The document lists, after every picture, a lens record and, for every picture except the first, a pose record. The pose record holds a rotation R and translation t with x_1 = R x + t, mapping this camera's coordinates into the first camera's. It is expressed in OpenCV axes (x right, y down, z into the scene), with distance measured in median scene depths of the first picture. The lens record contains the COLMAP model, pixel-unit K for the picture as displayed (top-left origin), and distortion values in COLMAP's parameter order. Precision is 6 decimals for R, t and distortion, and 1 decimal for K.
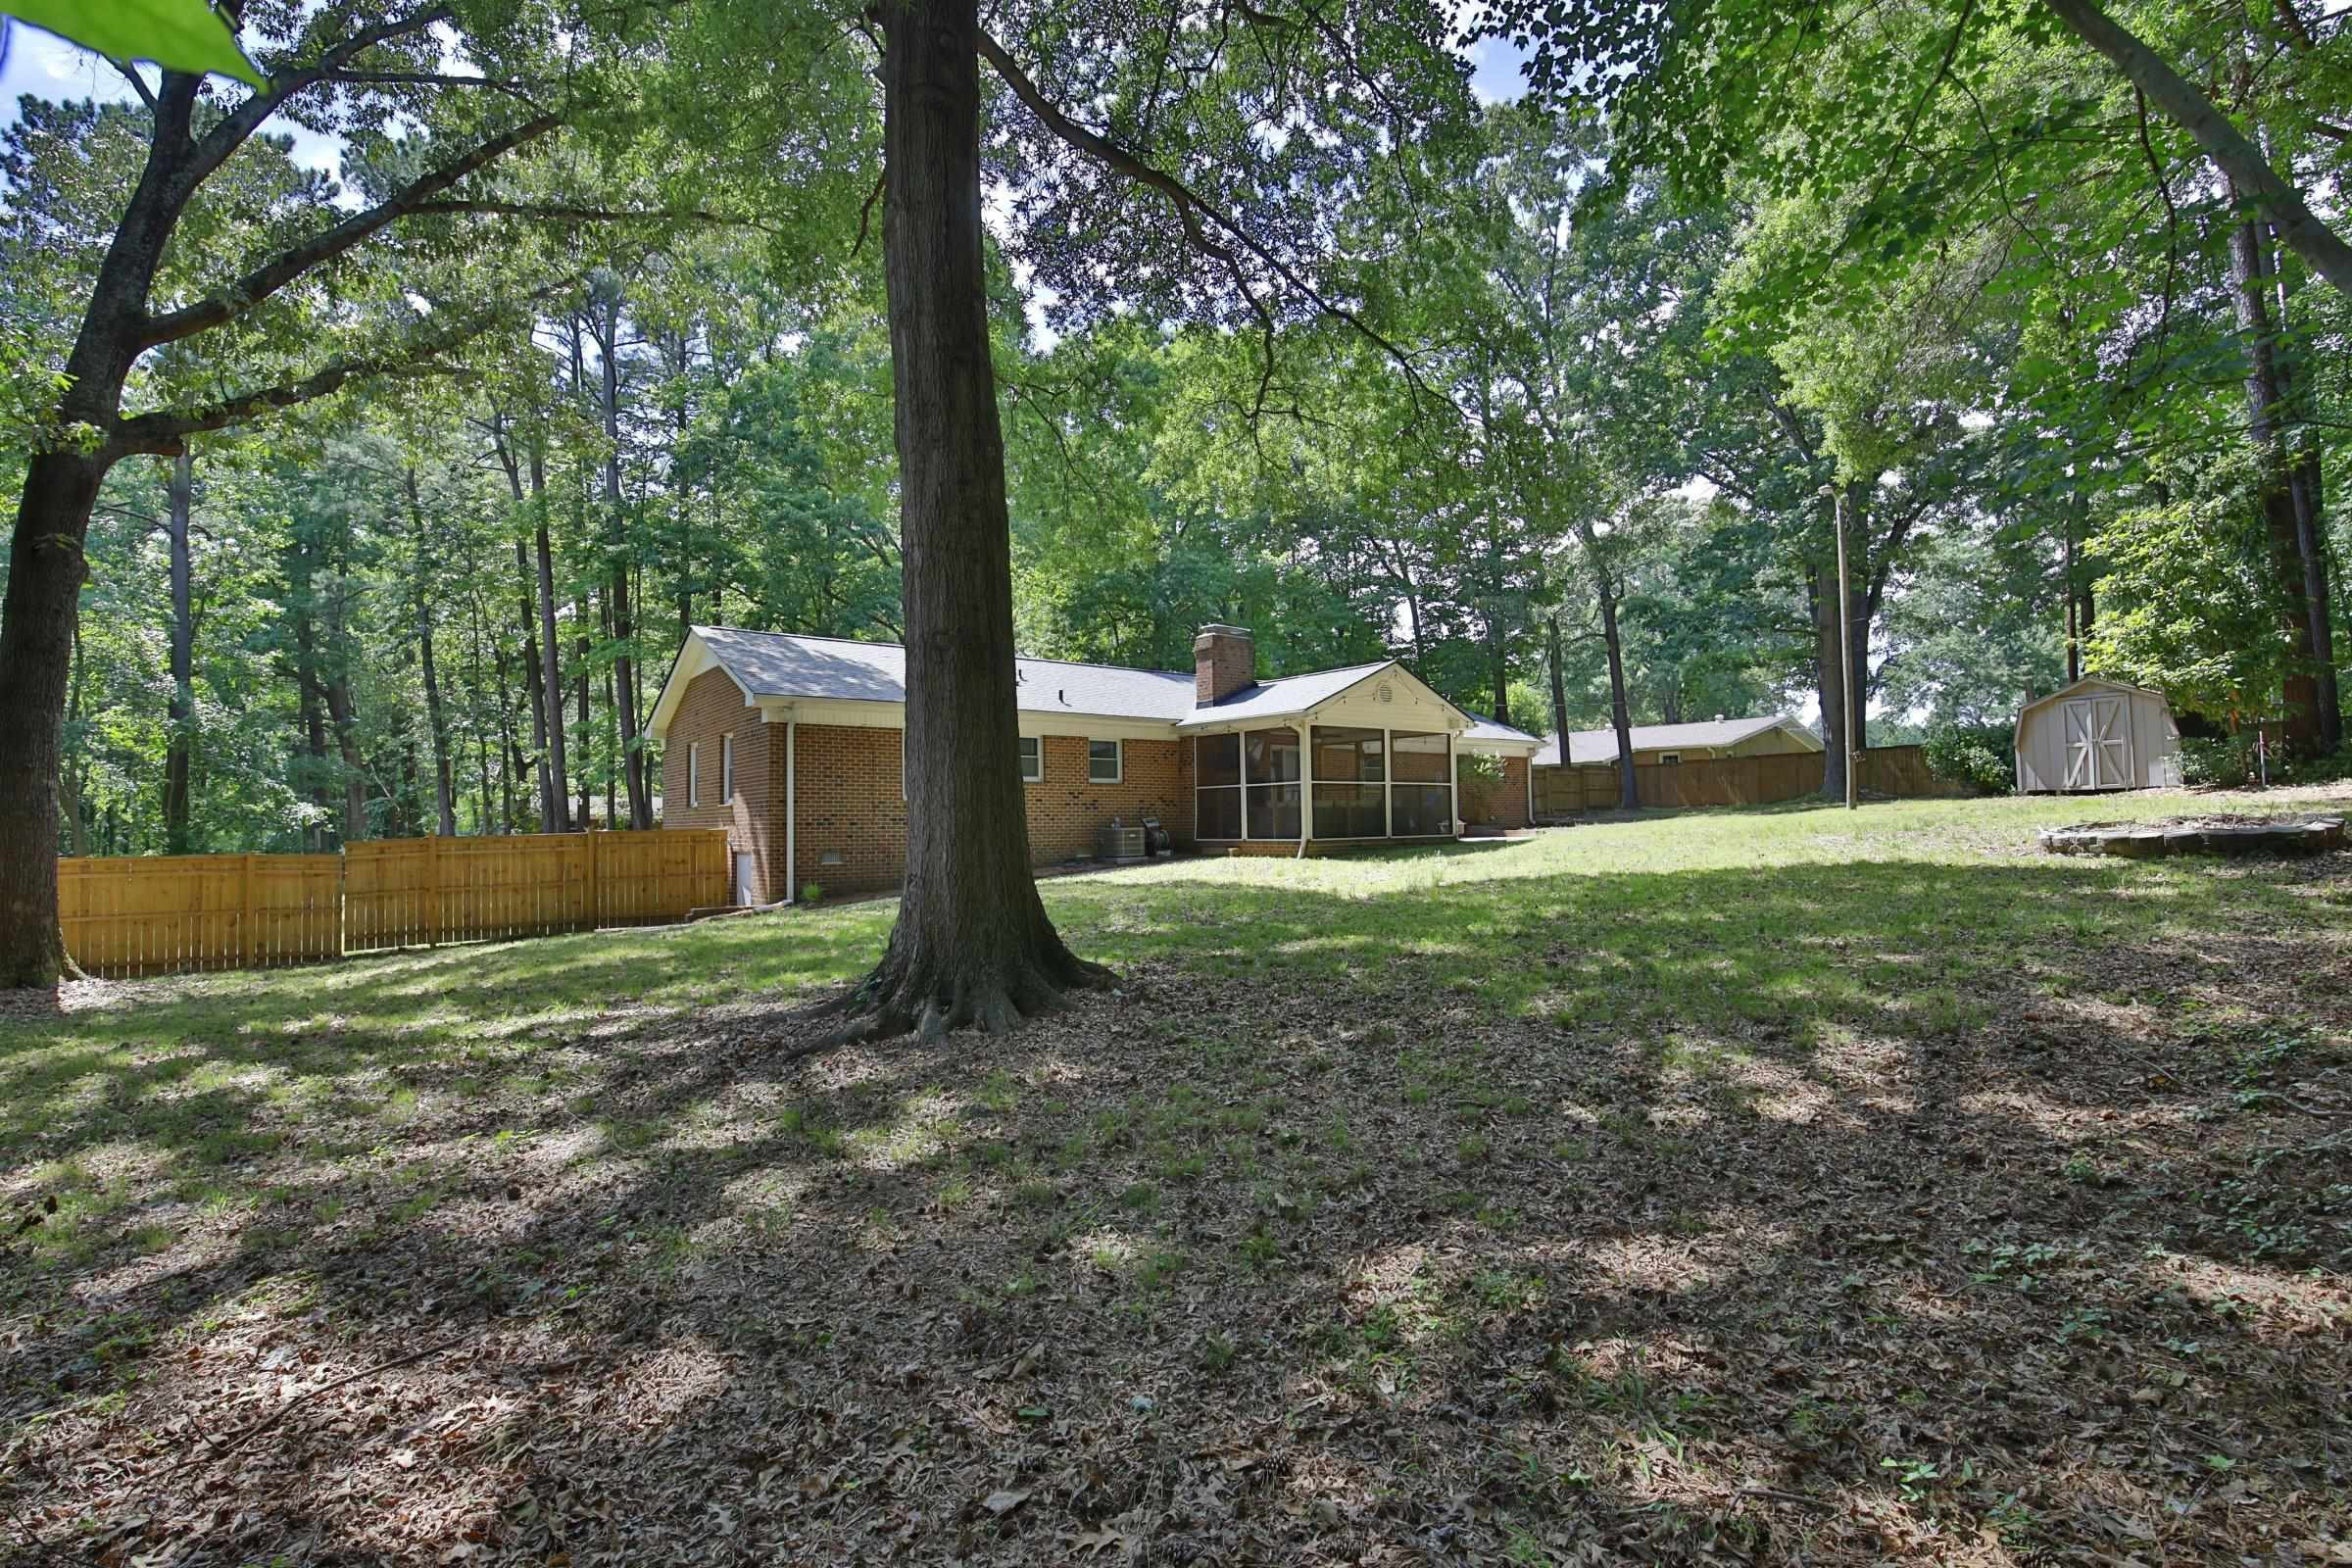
lens RADIAL K [[1260.8, 0, 1176.0], [0, 1260.8, 784.0], [0, 0, 1]] dist [0.003162, 0.000301]
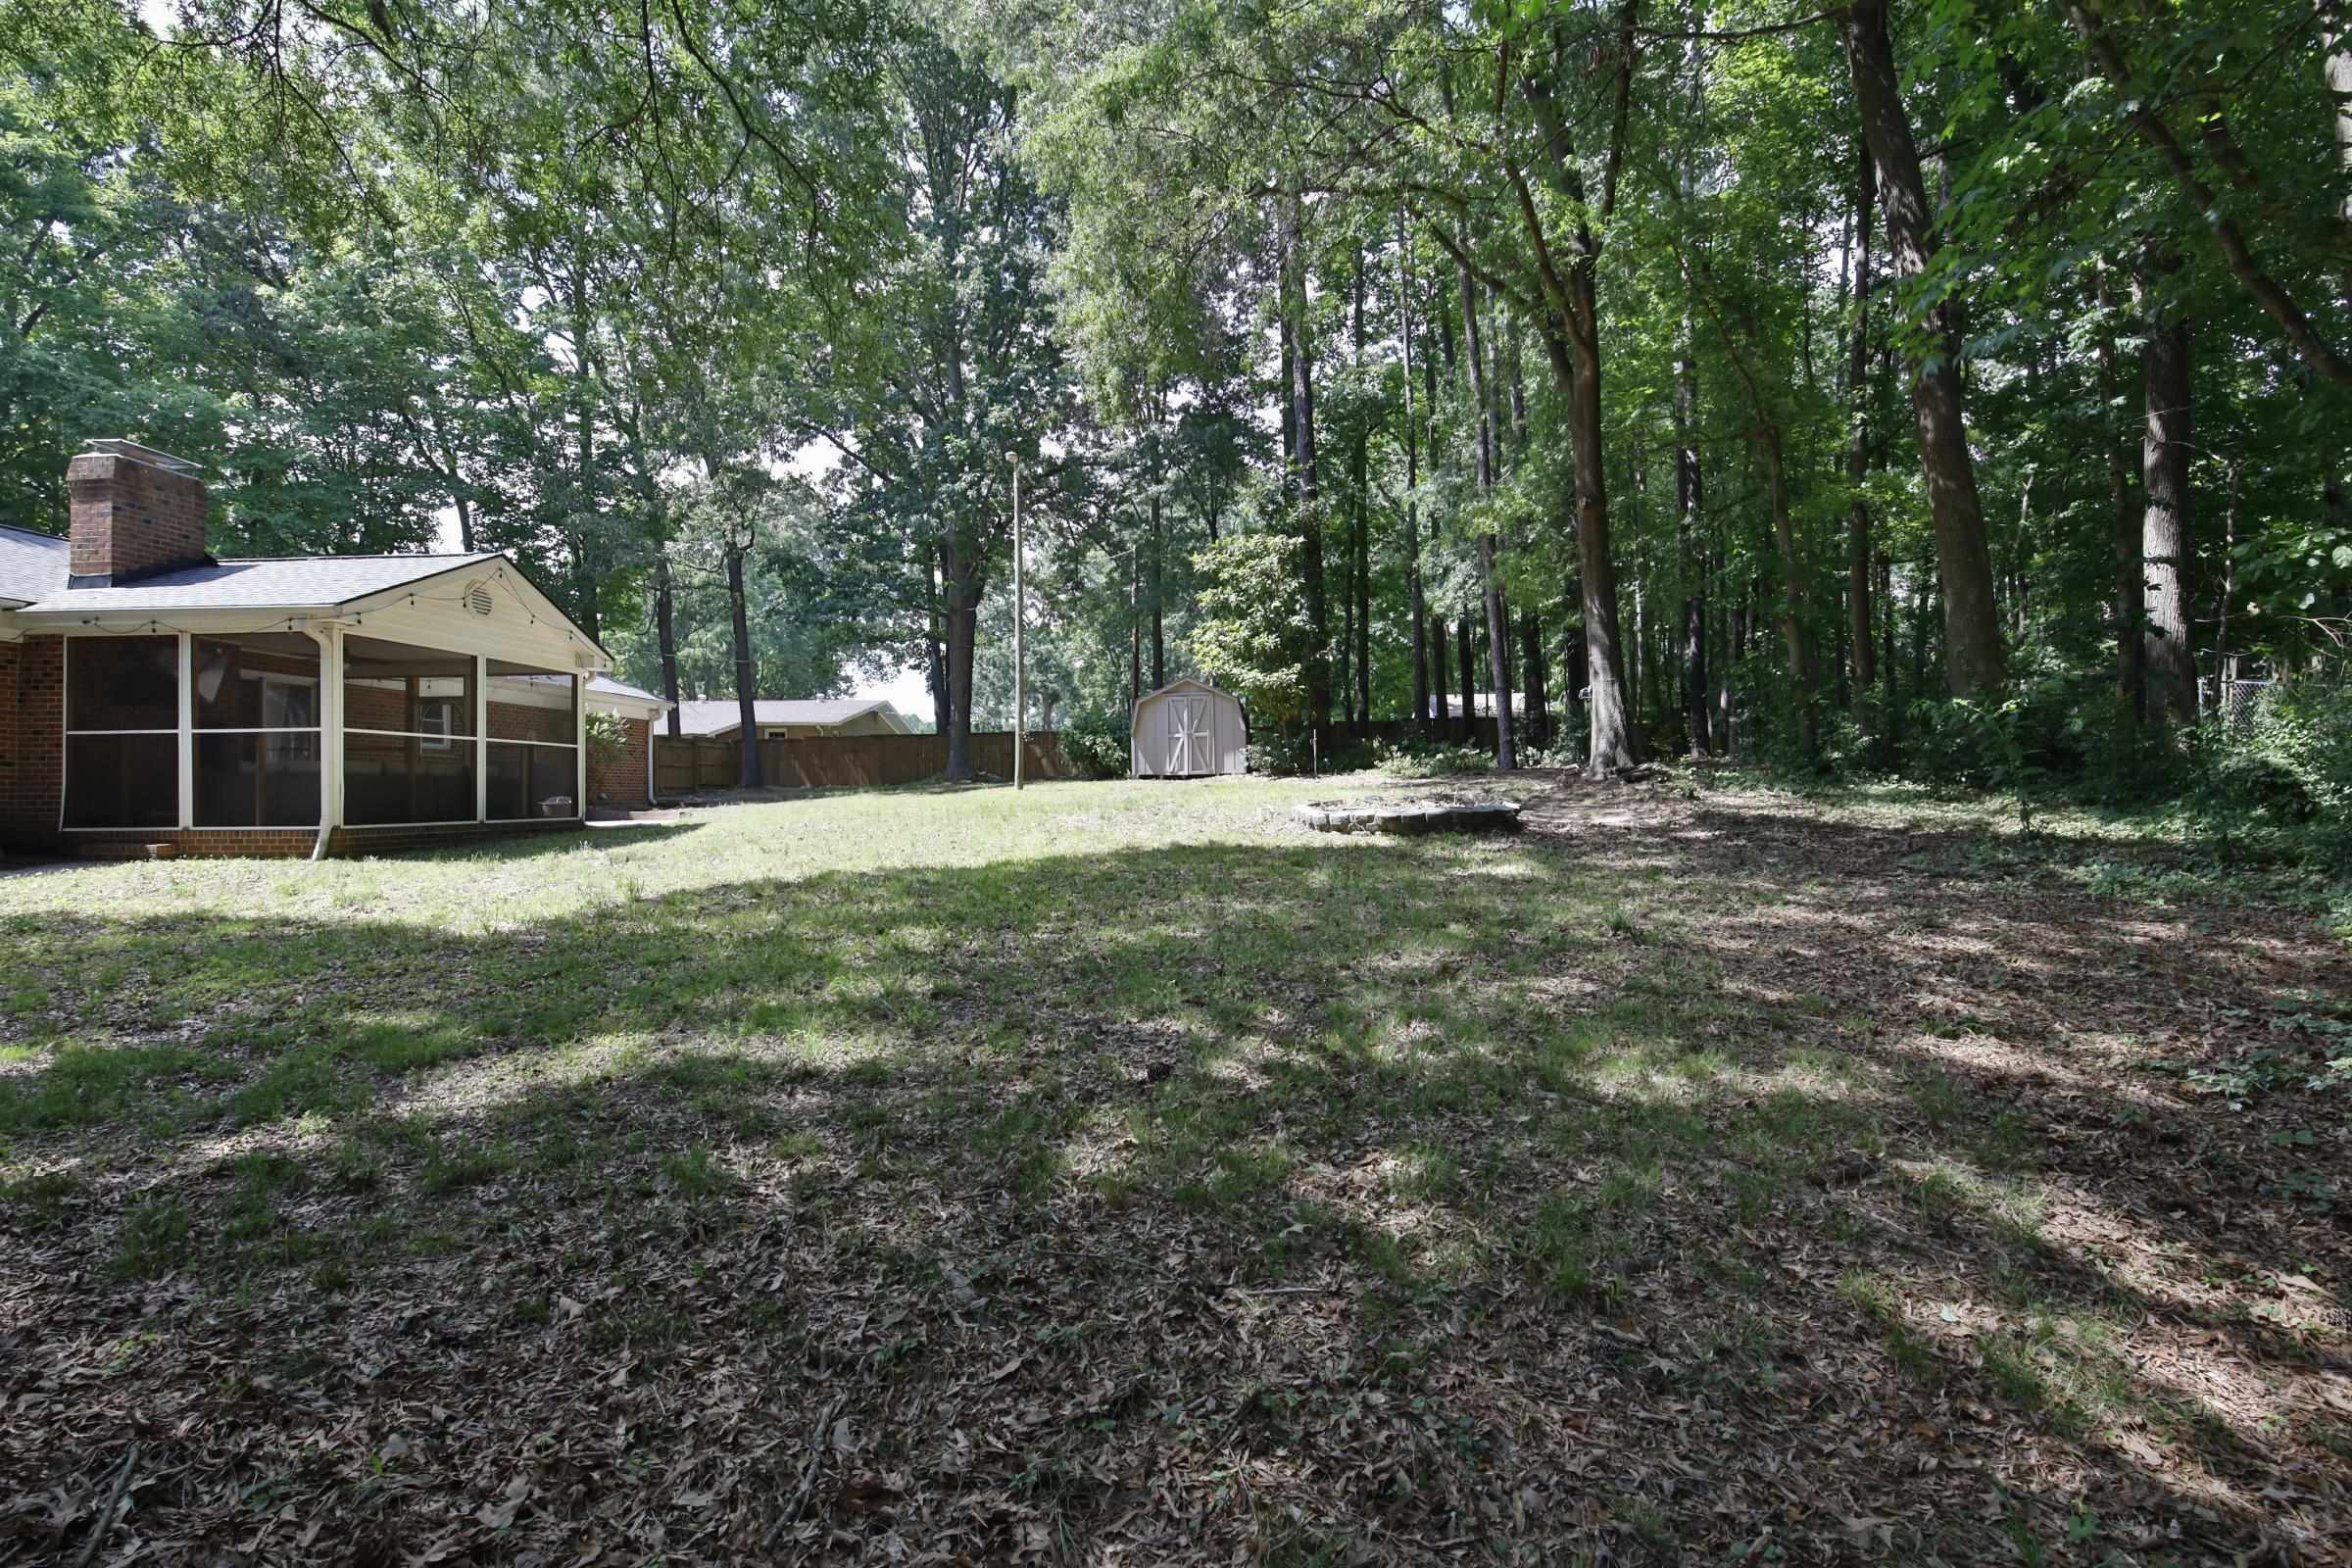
lens RADIAL K [[1063.3, 0, 1207.7], [0, 1063.3, 787.5], [0, 0, 1]] dist [0.000524, -0.014249]
pose [[0.642629, 0.015254, 0.766026, -0.011132], [-0.025229, 0.999681, 0.001258, 0.014179], [-0.765762, -0.020135, 0.642808, 0.356776]]
